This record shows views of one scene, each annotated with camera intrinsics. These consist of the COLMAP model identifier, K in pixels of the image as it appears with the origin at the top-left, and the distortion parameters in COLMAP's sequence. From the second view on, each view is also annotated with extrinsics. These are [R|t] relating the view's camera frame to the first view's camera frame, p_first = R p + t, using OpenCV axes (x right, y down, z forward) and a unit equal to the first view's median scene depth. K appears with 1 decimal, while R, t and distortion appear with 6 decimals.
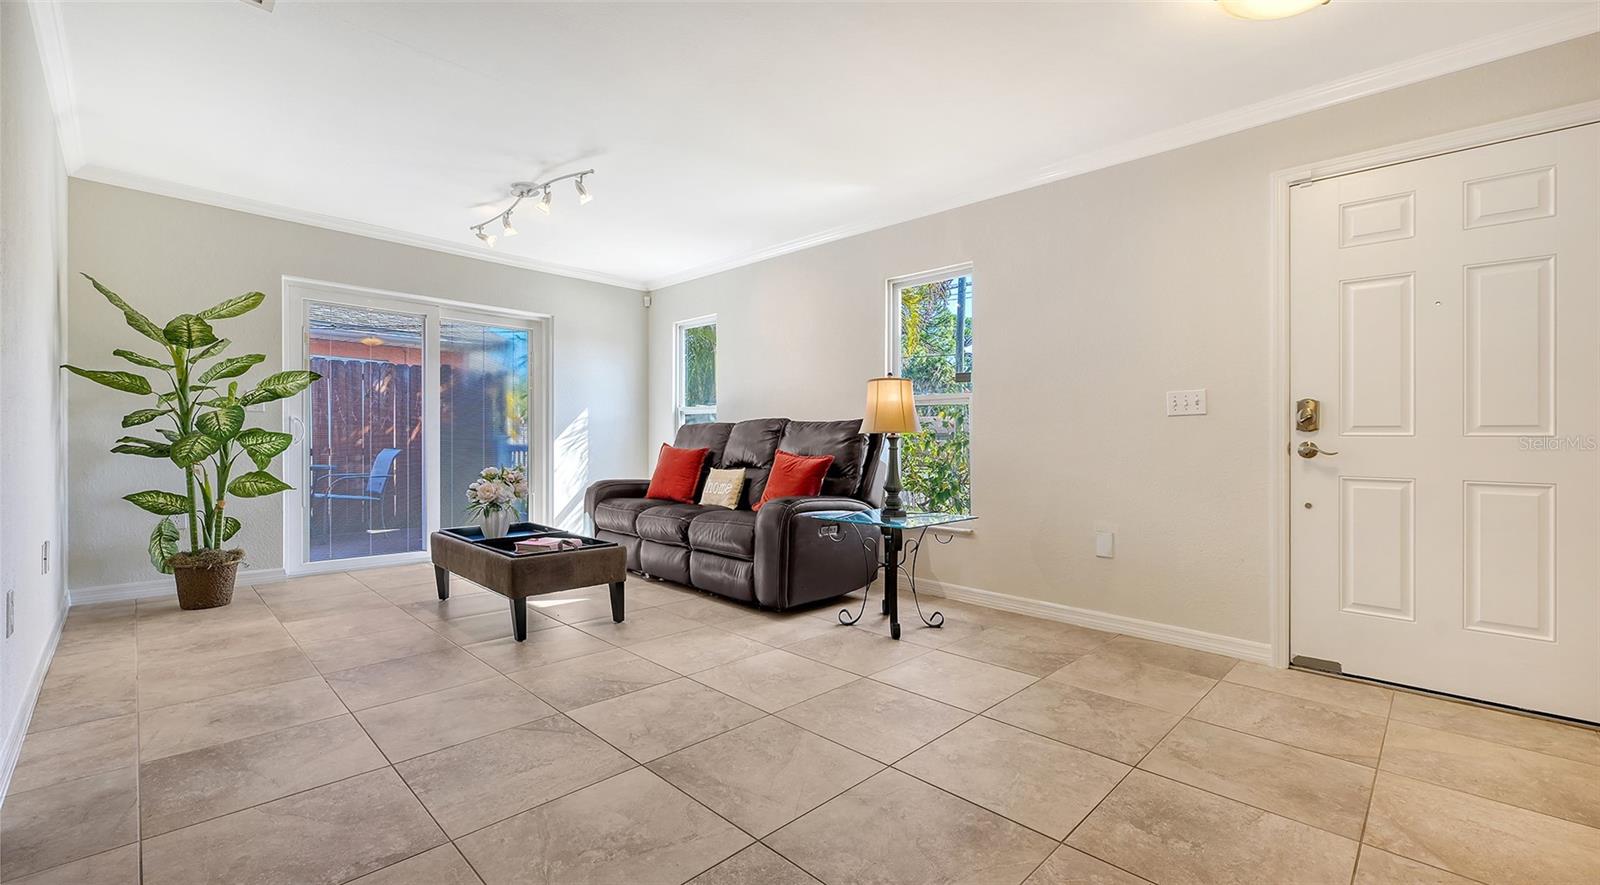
lens RADIAL K [[661.1, 0, 789.9], [0, 661.1, 444.0], [0, 0, 1]] dist [0.000793, 0.001064]
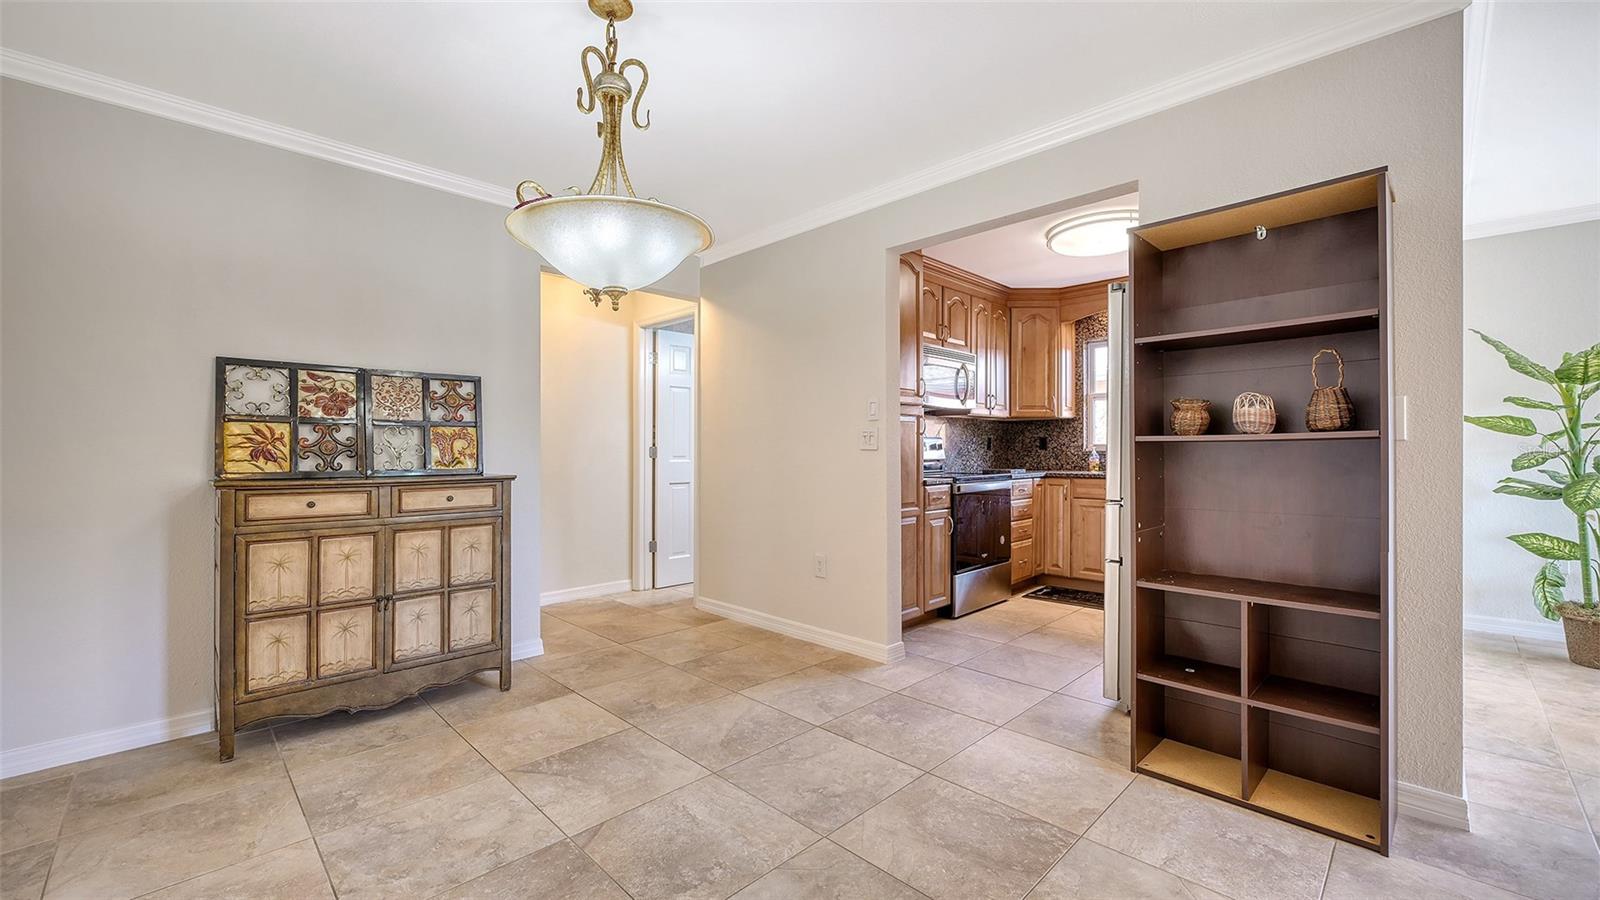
lens RADIAL K [[642.9, 0, 810.5], [0, 642.9, 452.9], [0, 0, 1]] dist [-0.006039, 0.000278]
pose [[0.001490, -0.011338, -0.999935, -0.015198], [-0.003492, 0.999930, -0.011343, -0.032238], [0.999993, 0.003508, 0.001451, -0.077250]]
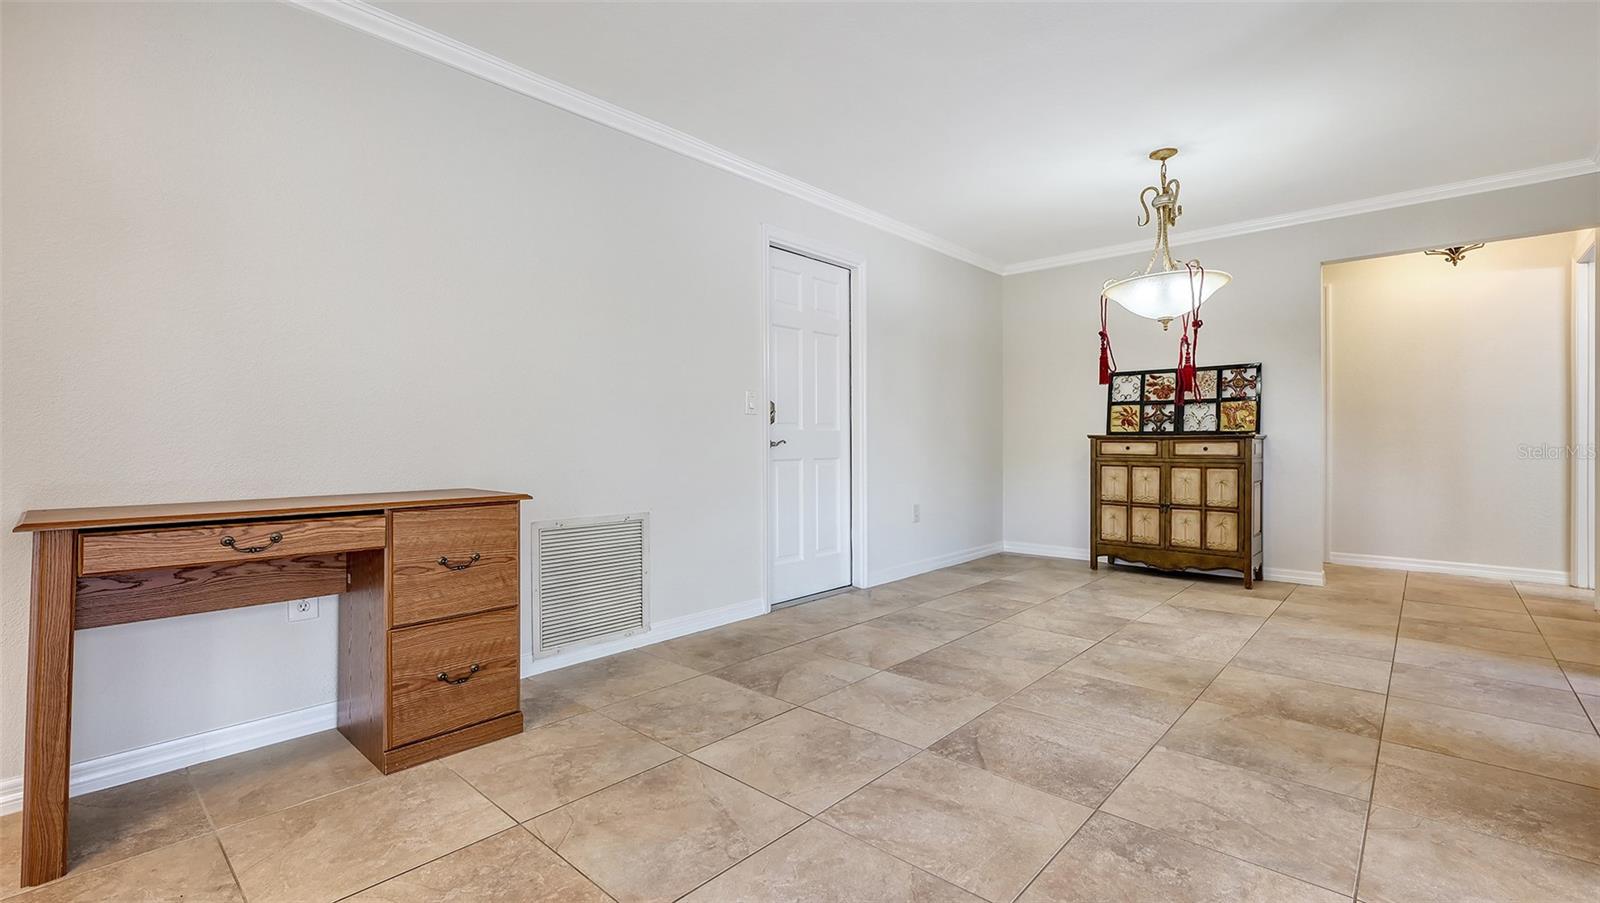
lens RADIAL K [[686.3, 0, 796.8], [0, 686.3, 431.1], [0, 0, 1]] dist [0.002005, -0.001261]
pose [[-0.998988, -0.010720, -0.043676, 0.015155], [-0.010281, 0.999894, -0.010270, 0.002028], [0.043782, -0.009810, -0.998993, 0.671289]]
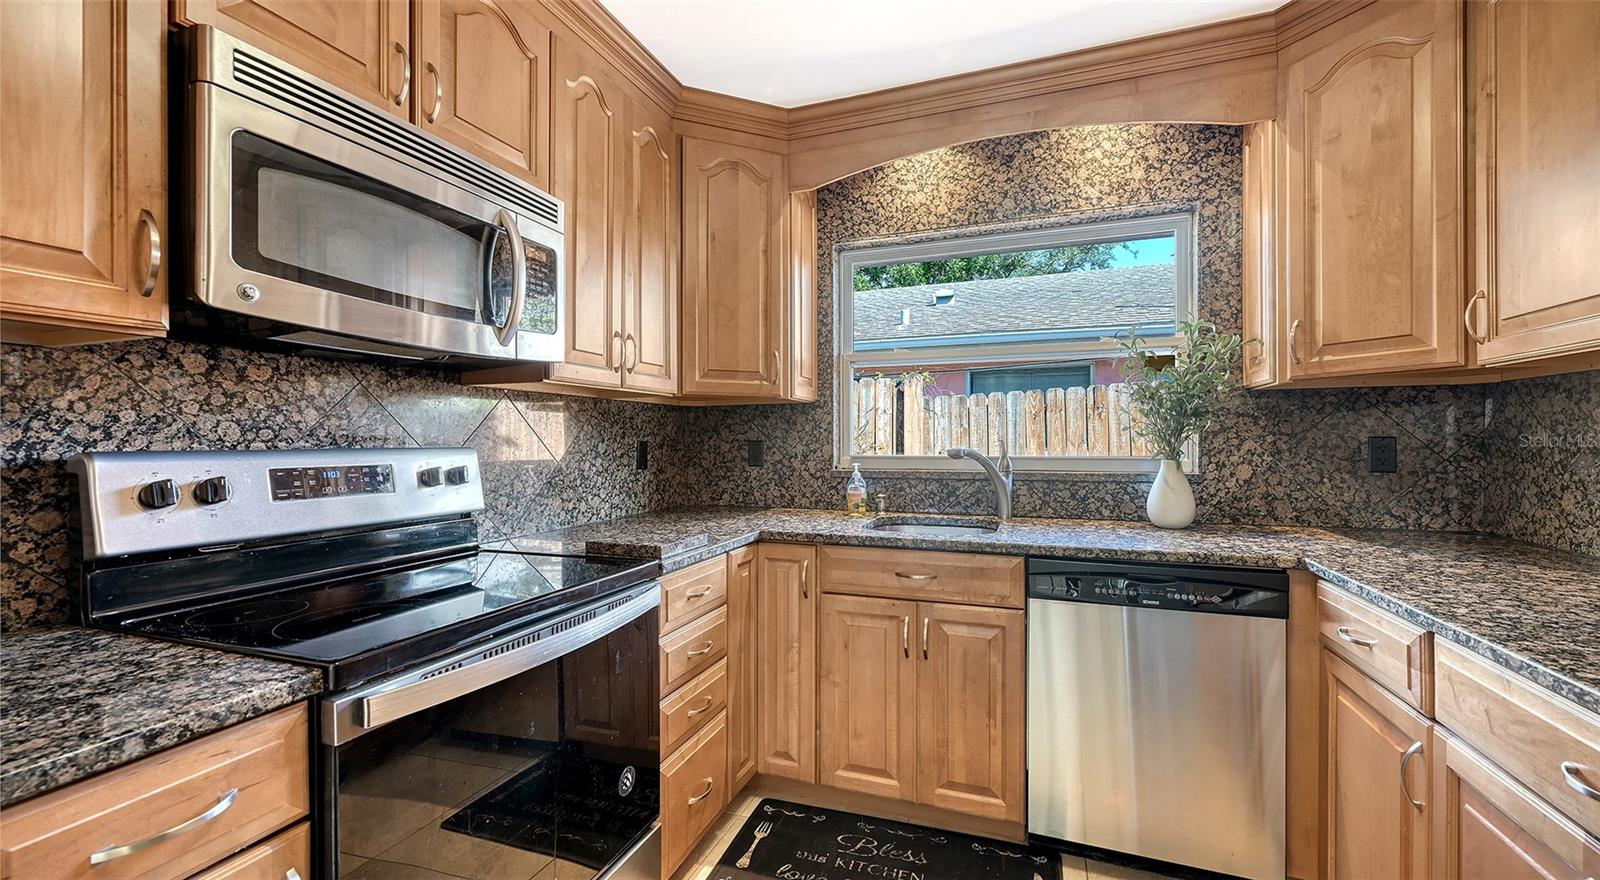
lens RADIAL K [[639.0, 0, 798.4], [0, 639.0, 433.2], [0, 0, 1]] dist [0.000489, -0.000032]
pose [[0.398177, -0.024729, -0.916975, -0.830818], [0.001794, 0.999656, -0.026179, -0.076882], [0.917307, 0.008779, 0.398084, 0.225123]]
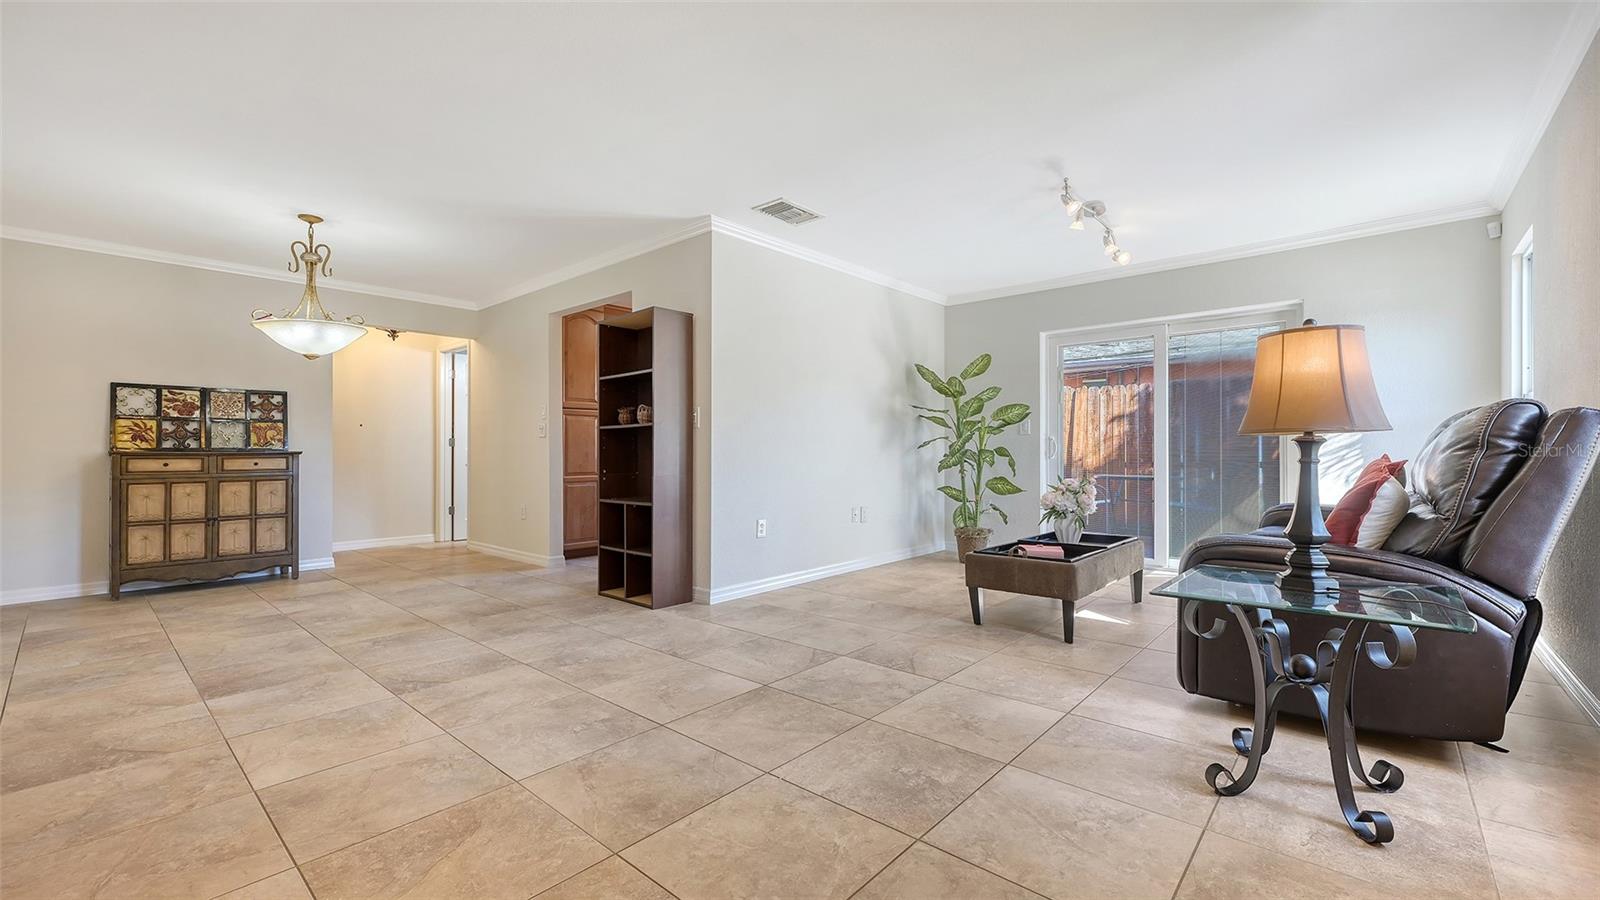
lens RADIAL K [[642.9, 0, 804.0], [0, 642.9, 453.6], [0, 0, 1]] dist [-0.006039, 0.000278]
pose [[0.064181, -0.012181, -0.997864, 0.571319], [-0.000051, 0.999925, -0.012209, 0.007930], [0.997938, 0.000835, 0.064176, 0.501973]]
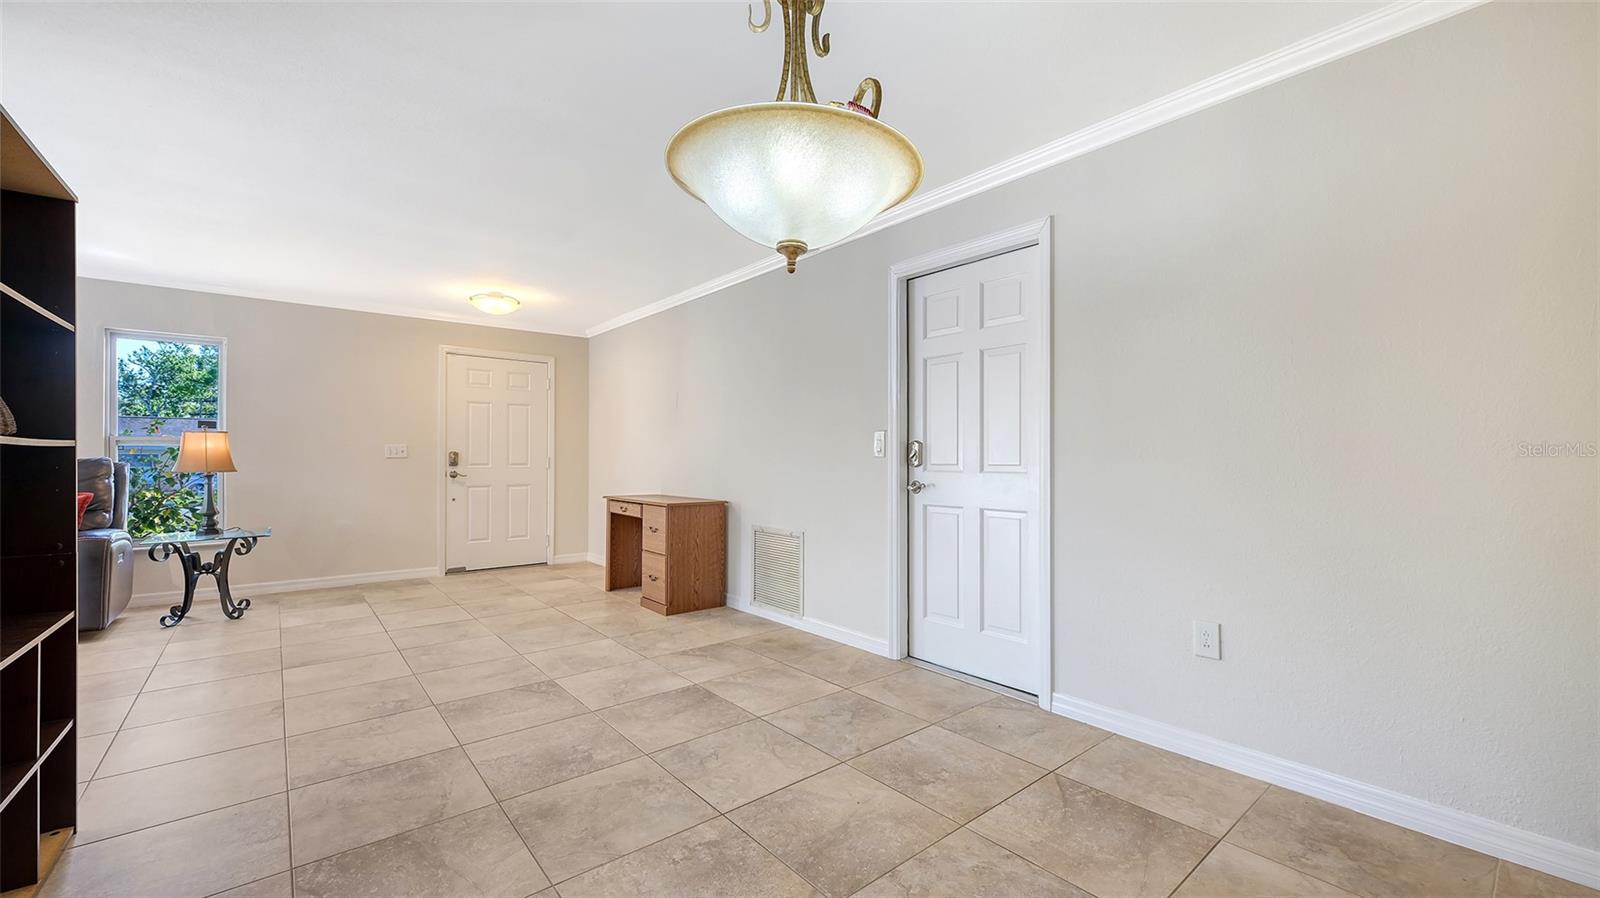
lens RADIAL K [[642.9, 0, 813.3], [0, 642.9, 466.5], [0, 0, 1]] dist [-0.006039, 0.000278]
pose [[0.085076, -0.024172, 0.996081, -0.897661], [0.007137, 0.999695, 0.023651, -0.042642], [-0.996349, 0.005097, 0.085222, -0.276359]]
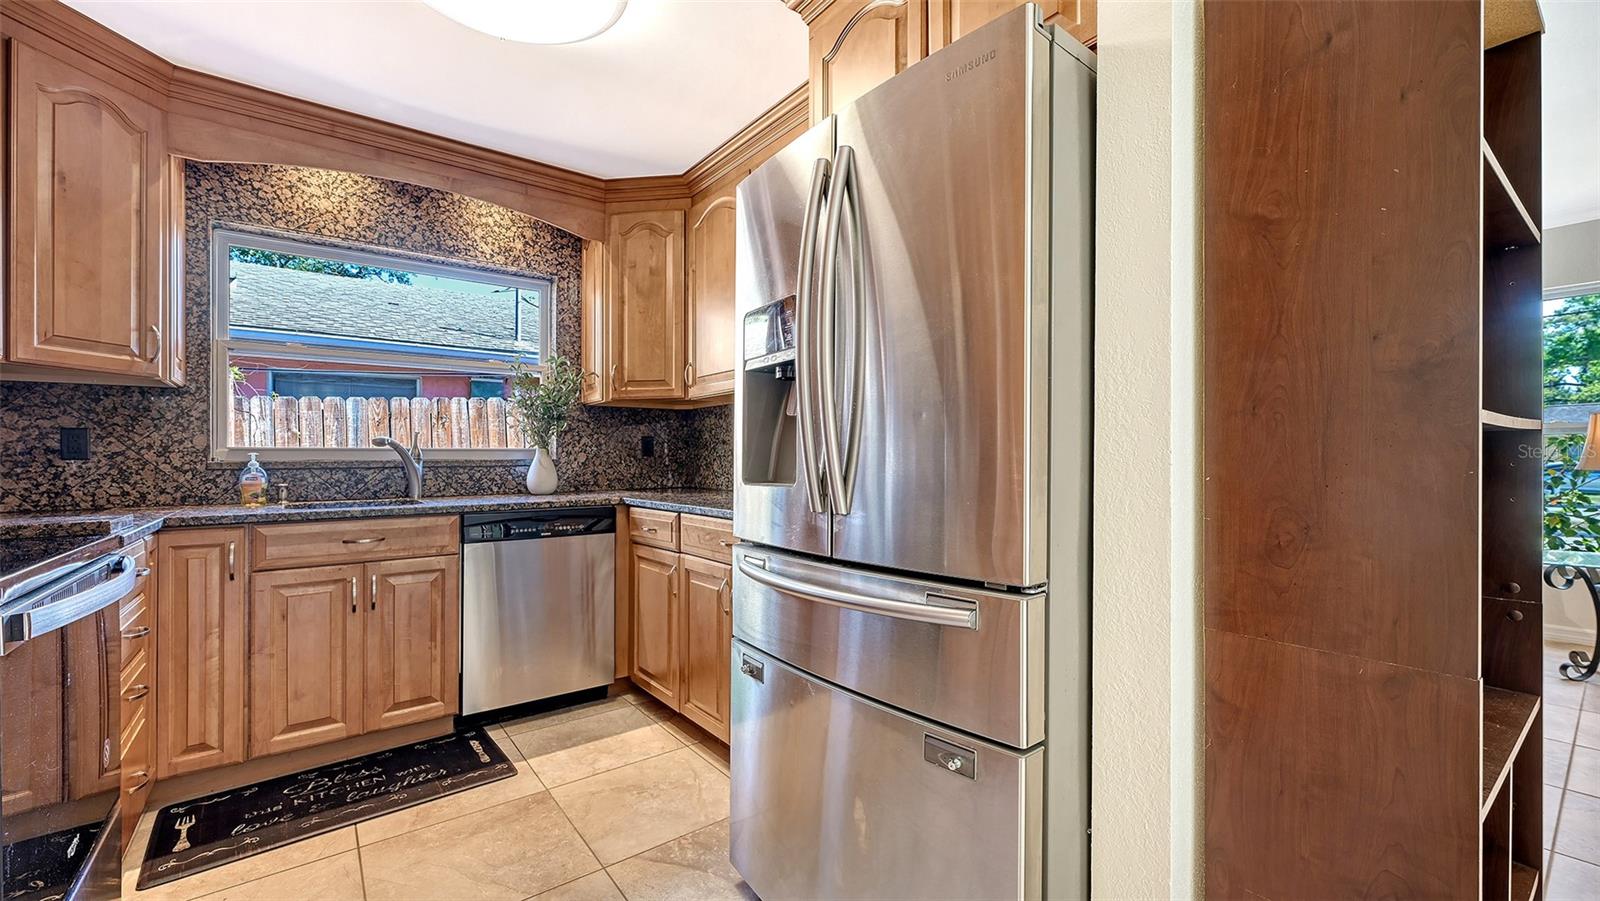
lens RADIAL K [[642.9, 0, 807.3], [0, 642.9, 461.6], [0, 0, 1]] dist [-0.006039, 0.000278]
pose [[0.991539, -0.019696, -0.128309, -0.770302], [0.019224, 0.999803, -0.004914, -0.040554], [0.128380, 0.002406, 0.991722, -0.028575]]
